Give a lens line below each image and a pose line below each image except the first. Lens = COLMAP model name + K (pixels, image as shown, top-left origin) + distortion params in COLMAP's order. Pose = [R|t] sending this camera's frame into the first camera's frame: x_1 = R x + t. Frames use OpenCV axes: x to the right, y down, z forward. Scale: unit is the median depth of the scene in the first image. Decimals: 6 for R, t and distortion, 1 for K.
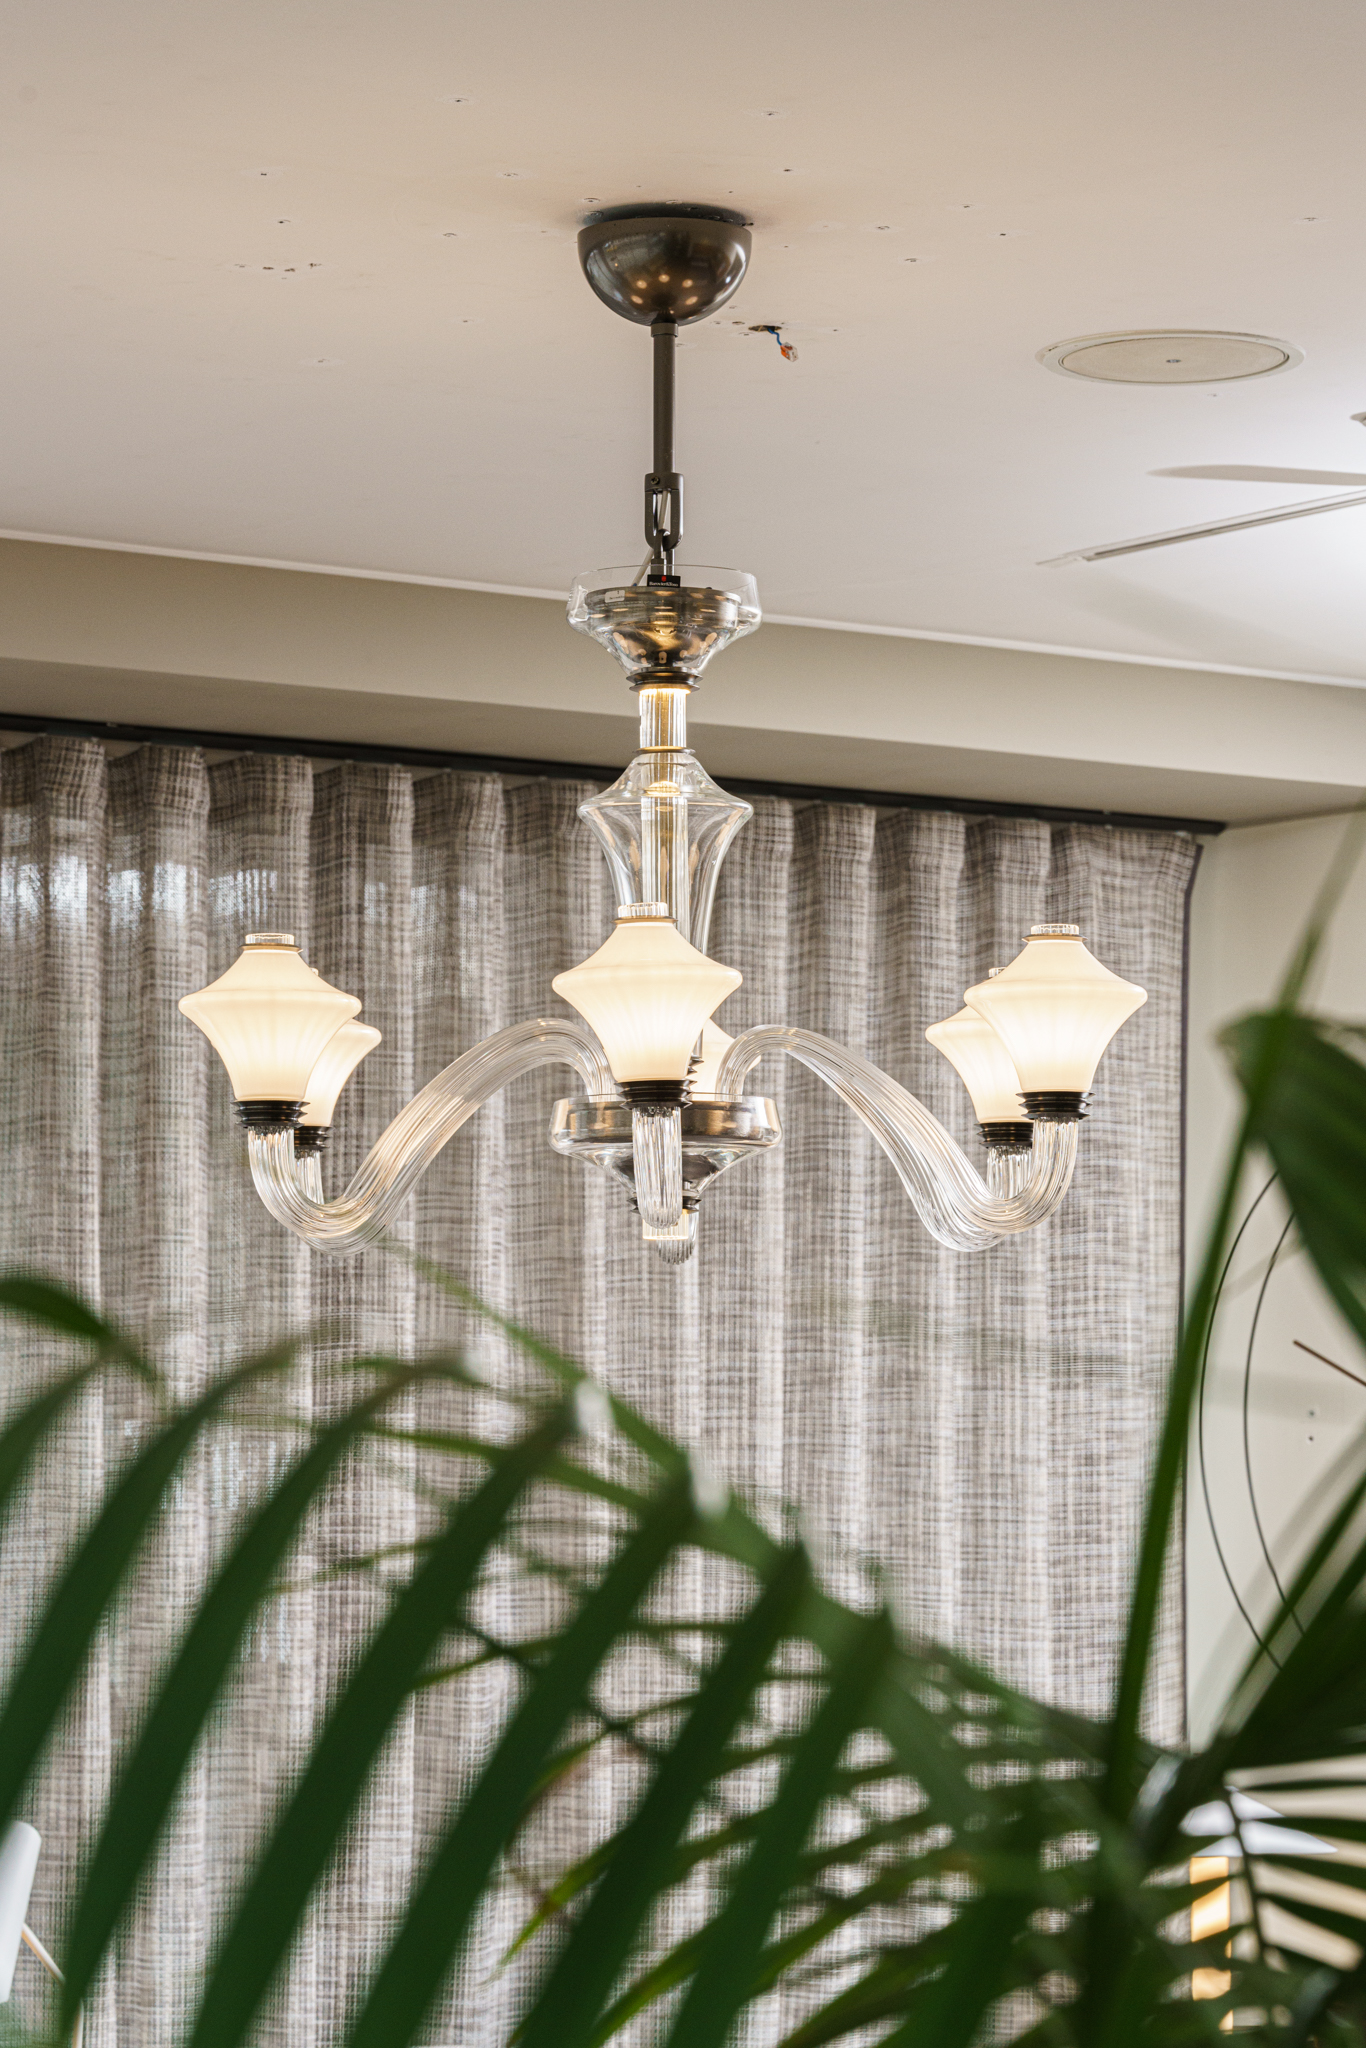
lens RADIAL K [[5569.7, 0, 683.0], [0, 5569.7, 1024.0], [0, 0, 1]] dist [0.030376, 0.763519]
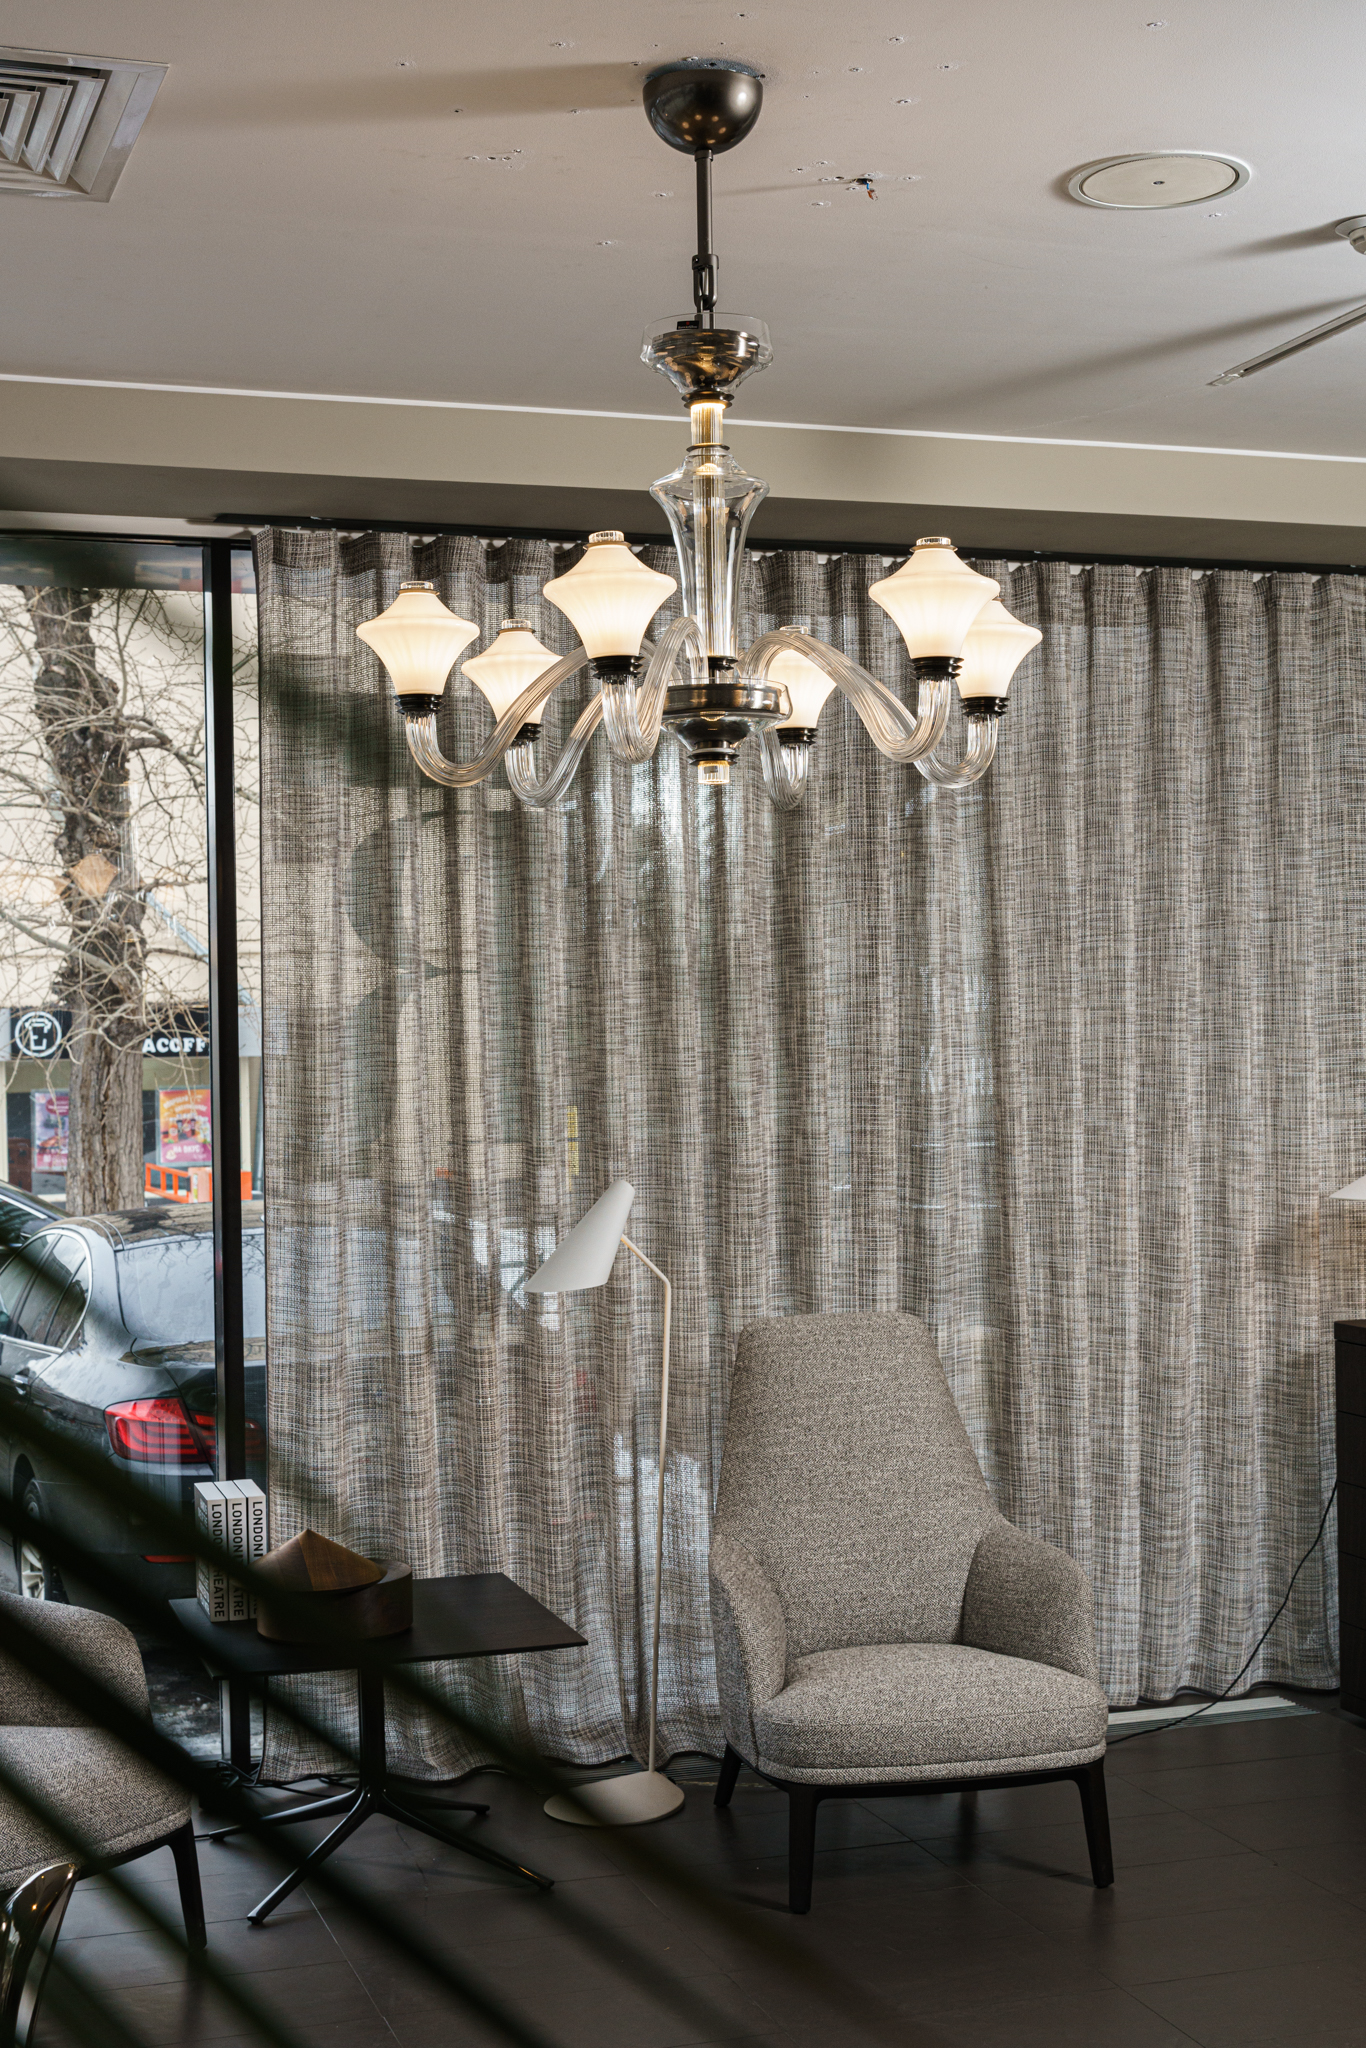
lens RADIAL K [[2752.7, 0, 683.0], [0, 2752.7, 1024.0], [0, 0, 1]] dist [0.003599, -0.032247]
pose [[0.963103, -0.019688, -0.268413, 0.106207], [0.041612, 0.996221, 0.076238, 0.027187], [0.265897, -0.084594, 0.960283, 0.171395]]
